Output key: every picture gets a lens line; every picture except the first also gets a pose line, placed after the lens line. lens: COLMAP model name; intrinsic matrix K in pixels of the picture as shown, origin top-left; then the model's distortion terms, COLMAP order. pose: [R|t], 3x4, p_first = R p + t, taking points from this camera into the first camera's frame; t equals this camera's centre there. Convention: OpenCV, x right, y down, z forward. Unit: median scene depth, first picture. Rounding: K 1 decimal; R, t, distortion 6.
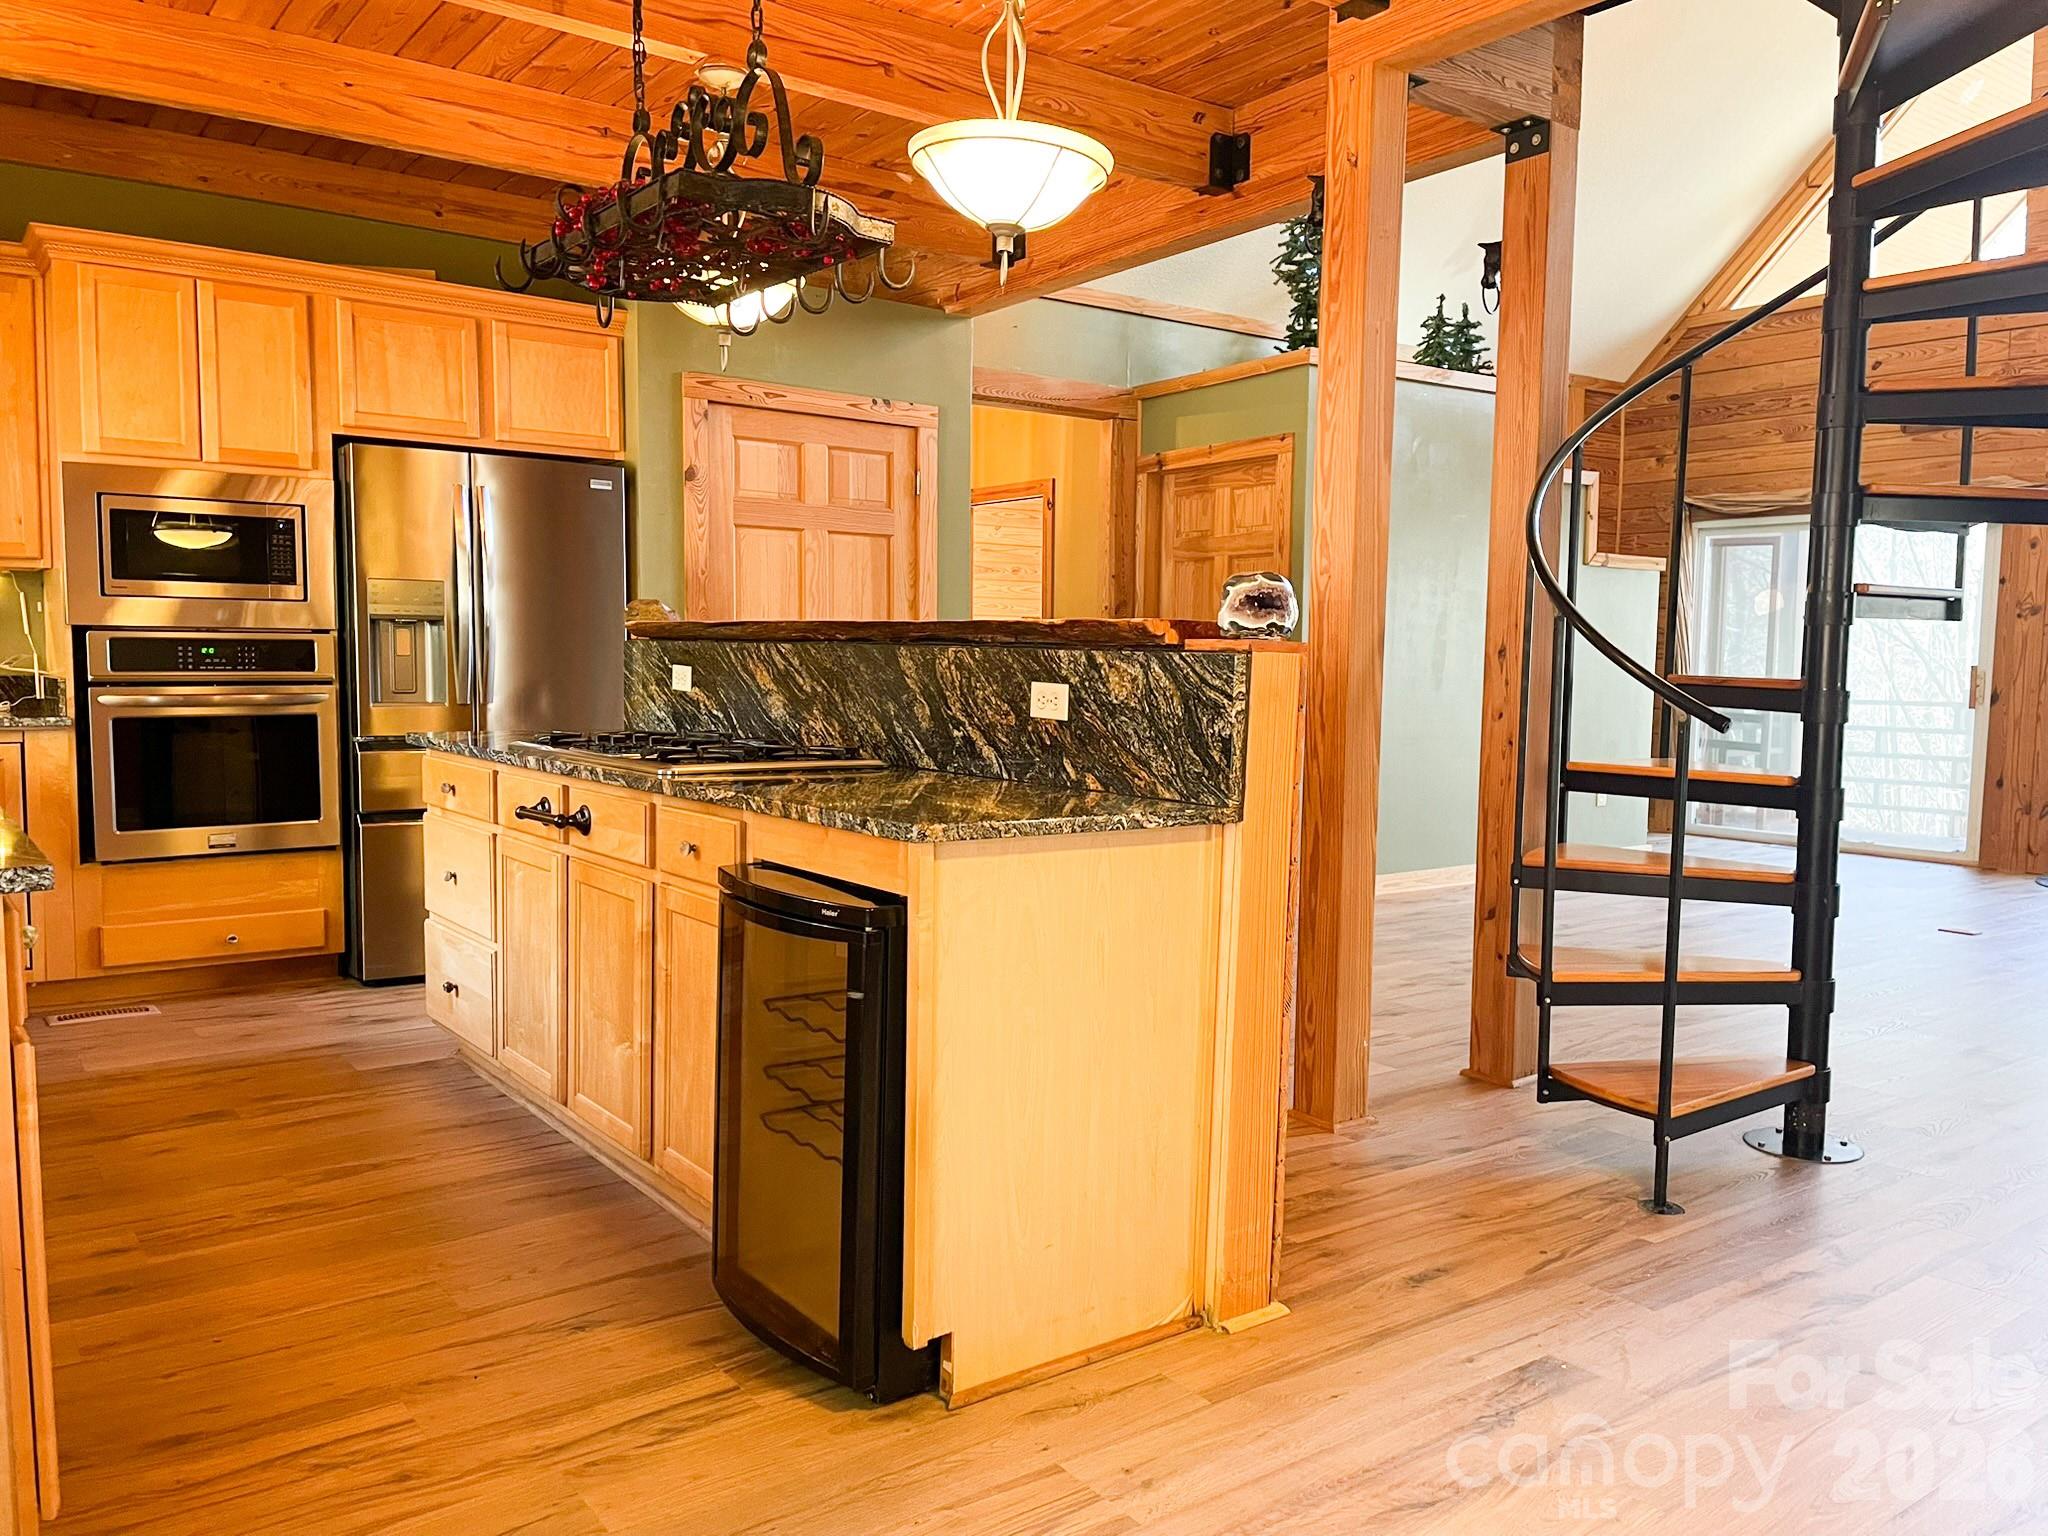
lens RADIAL K [[1540.1, 0, 1026.7], [0, 1540.1, 773.3], [0, 0, 1]] dist [0.100754, -0.128120]
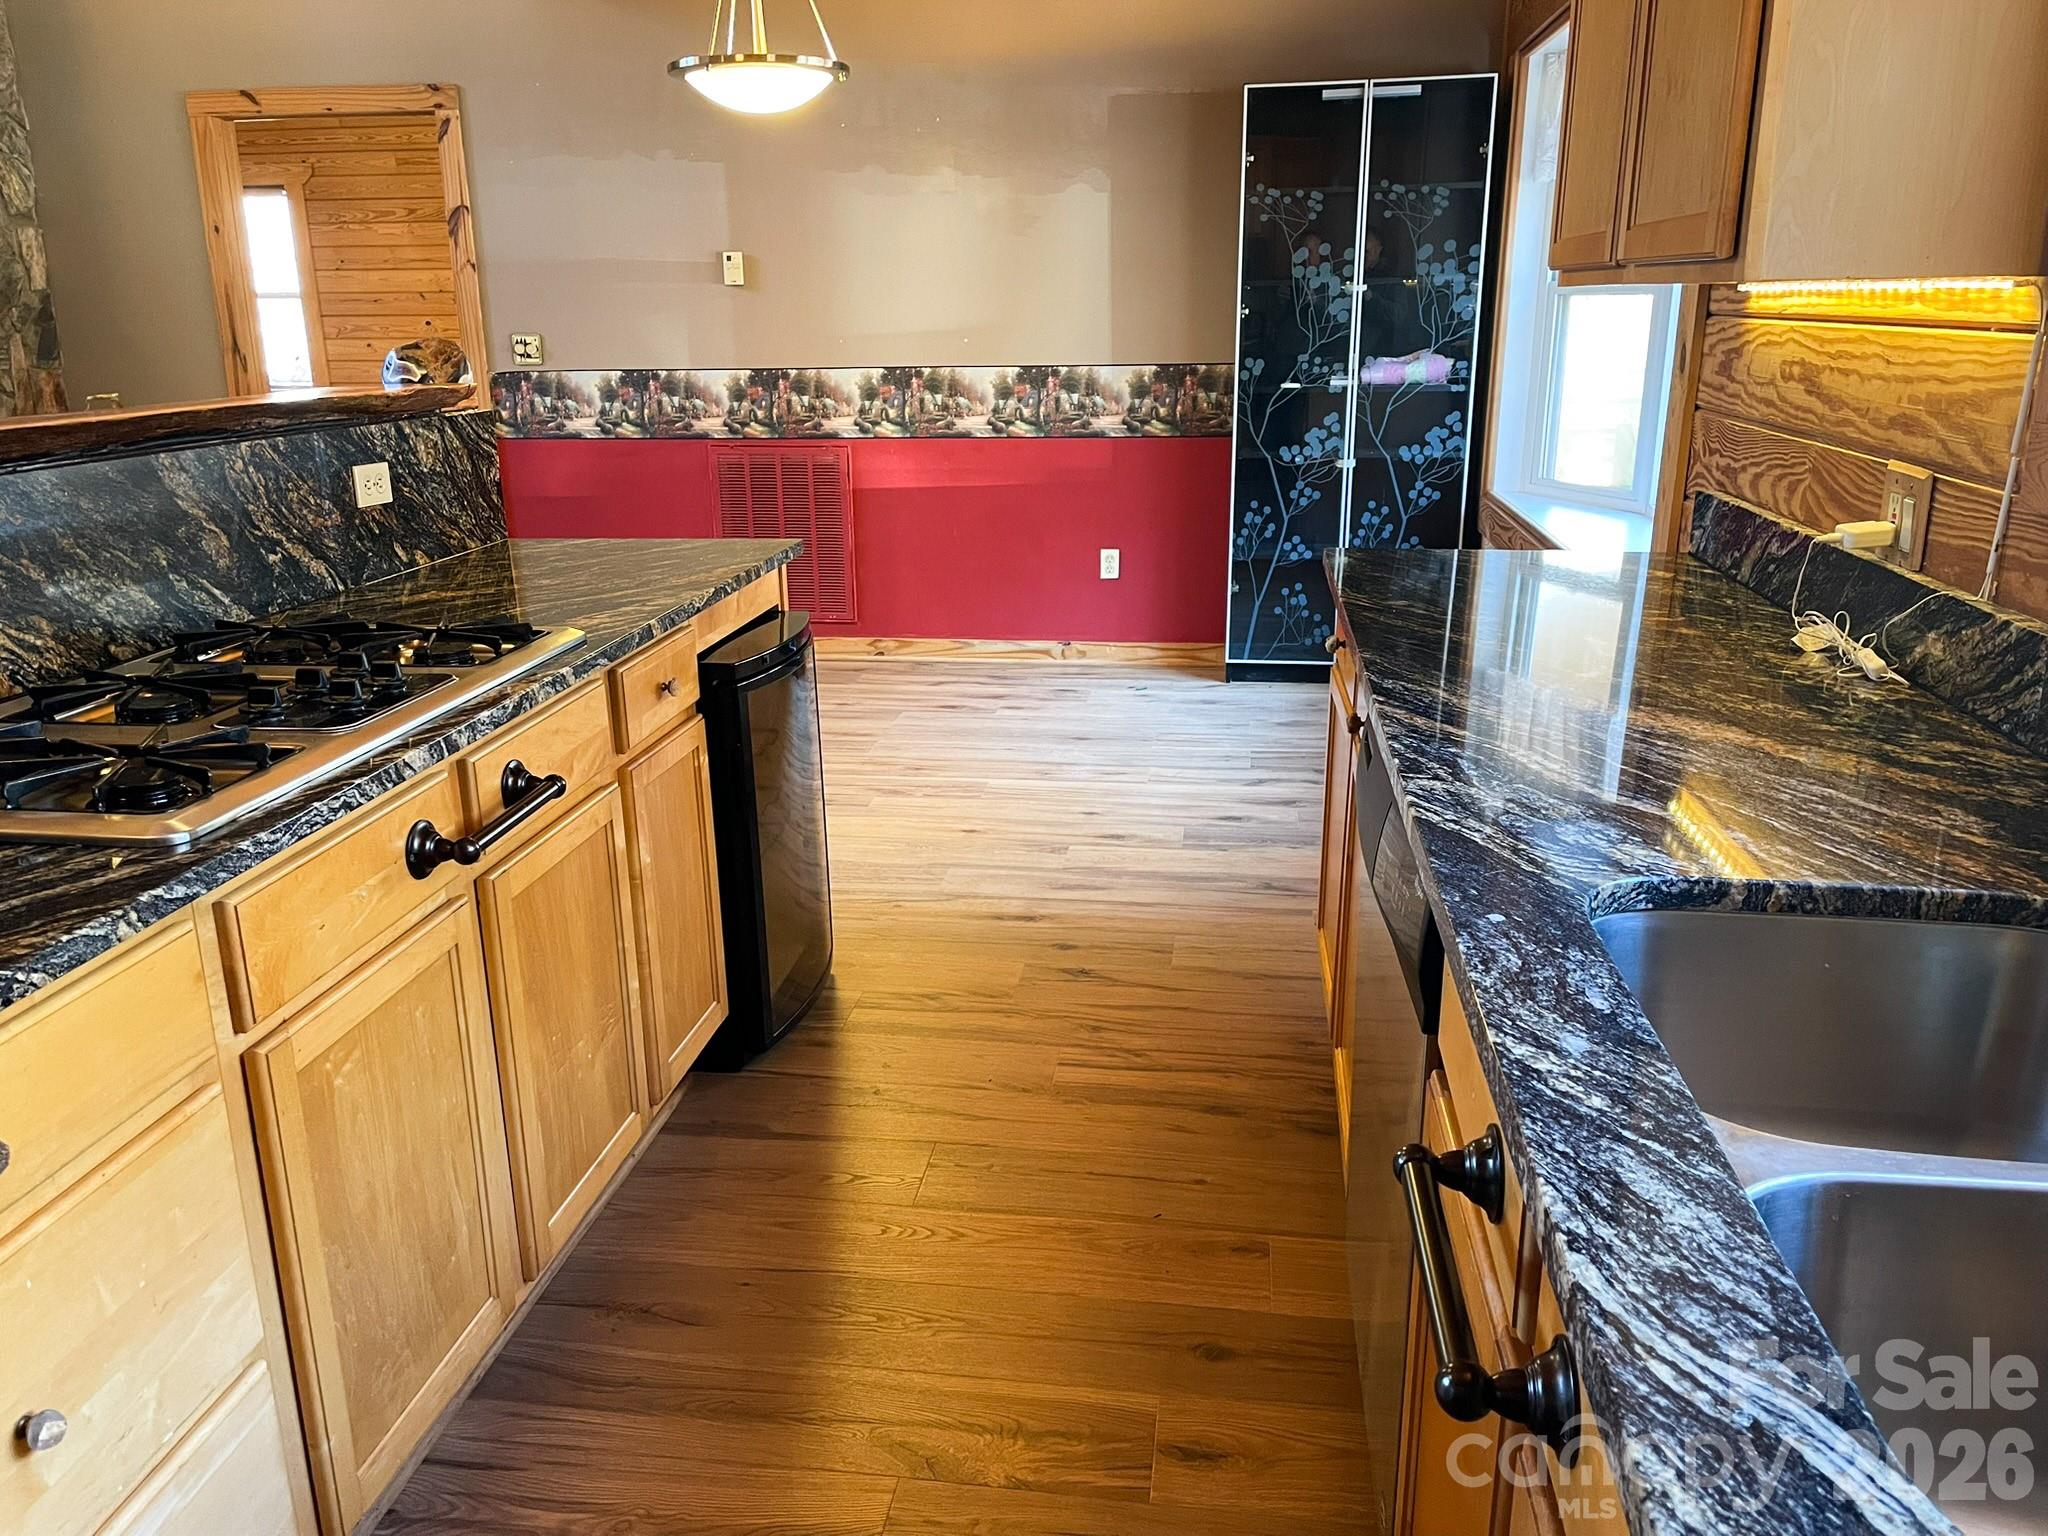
lens RADIAL K [[1540.1, 0, 1000.1], [0, 1540.1, 773.6], [0, 0, 1]] dist [0.100754, -0.128120]
pose [[-0.705256, -0.207660, 0.677858, -0.713790], [0.062499, 0.934206, 0.351217, -0.148704], [-0.706192, 0.290063, -0.645876, 1.097802]]
